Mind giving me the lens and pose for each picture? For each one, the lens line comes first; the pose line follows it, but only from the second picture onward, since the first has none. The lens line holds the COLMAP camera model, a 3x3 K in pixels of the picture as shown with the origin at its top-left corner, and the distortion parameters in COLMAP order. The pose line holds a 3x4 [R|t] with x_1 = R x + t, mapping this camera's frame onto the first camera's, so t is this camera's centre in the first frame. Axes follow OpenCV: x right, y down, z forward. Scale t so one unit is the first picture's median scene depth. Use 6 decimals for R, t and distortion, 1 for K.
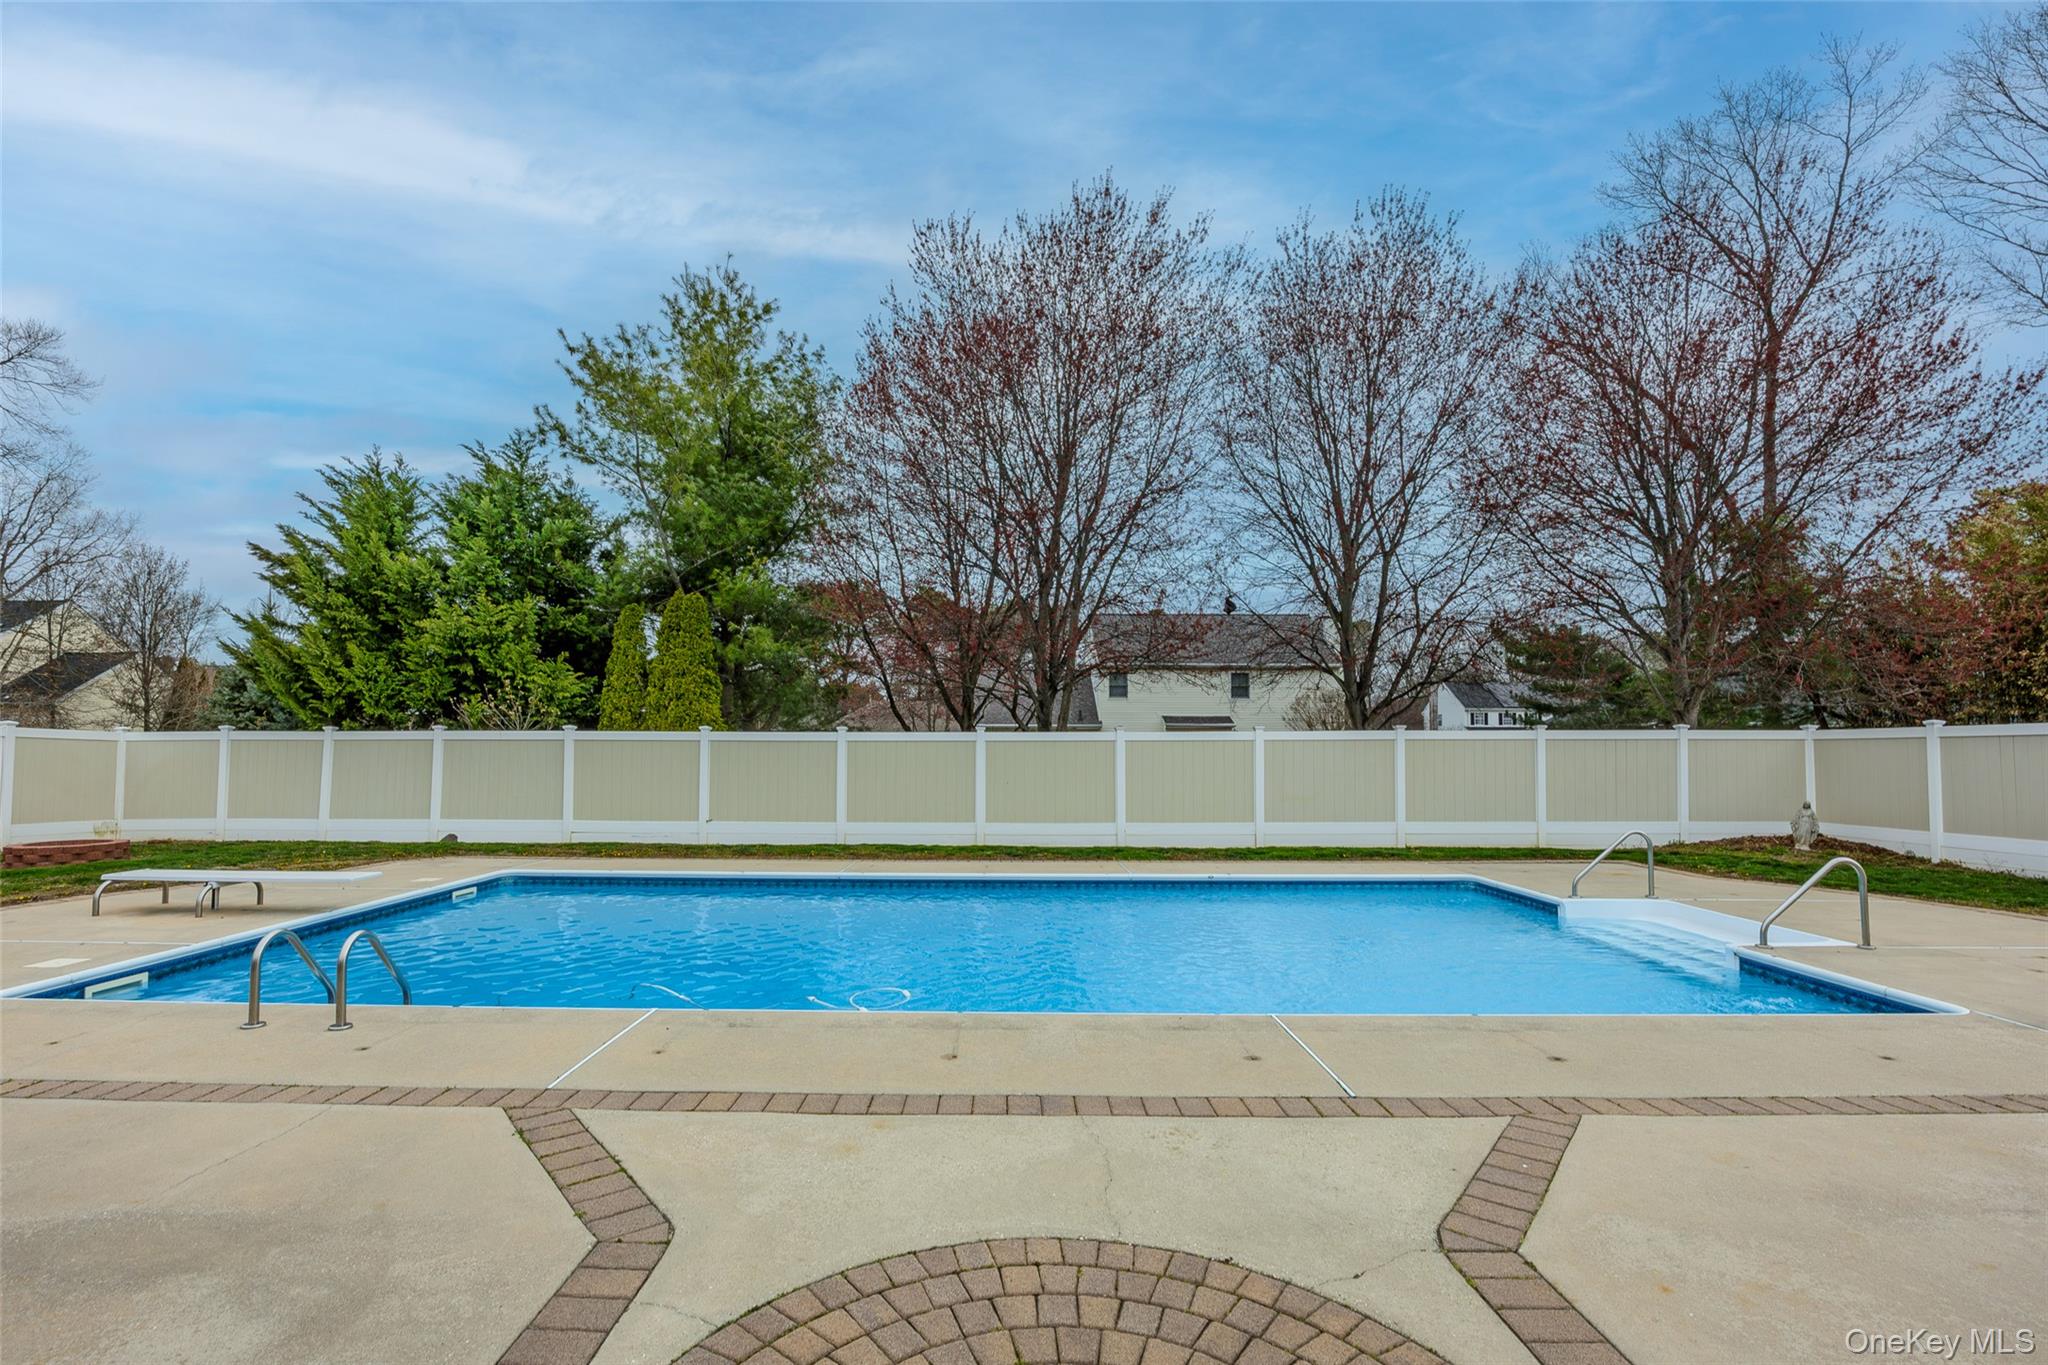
lens RADIAL K [[912.9, 0, 1023.3], [0, 912.9, 790.1], [0, 0, 1]] dist [-0.045189, 0.000017]
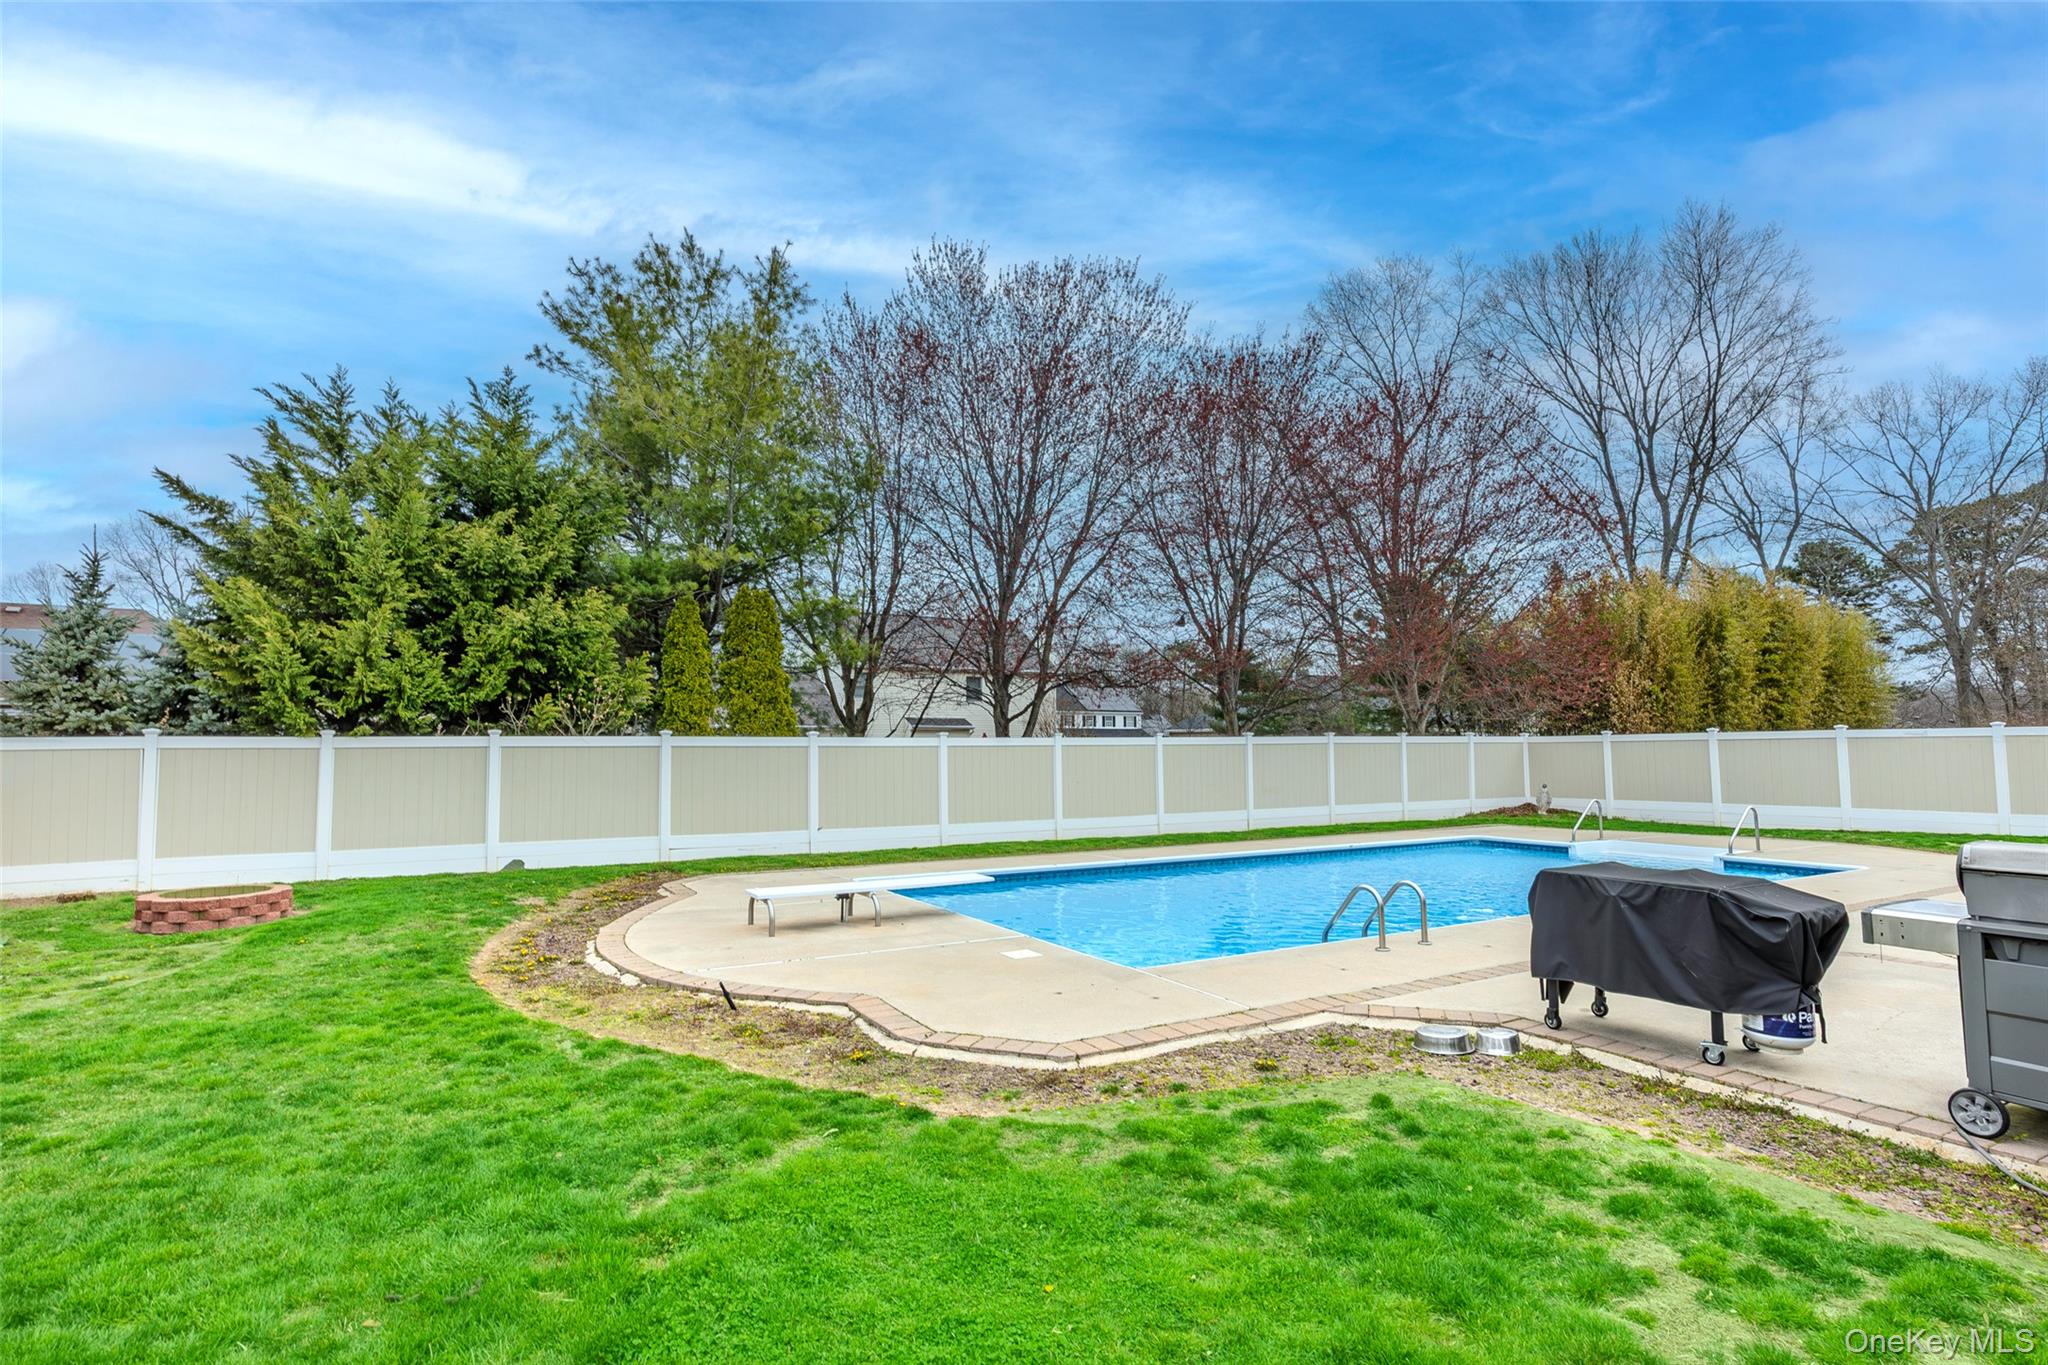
lens RADIAL K [[1000.8, 0, 1024.0], [0, 1000.8, 682.5], [0, 0, 1]] dist [-0.012861, -0.000091]
pose [[0.875375, 0.022971, 0.482898, -0.672979], [0.031129, 0.994119, -0.103719, -0.004721], [-0.482441, 0.105825, 0.869513, -0.055288]]
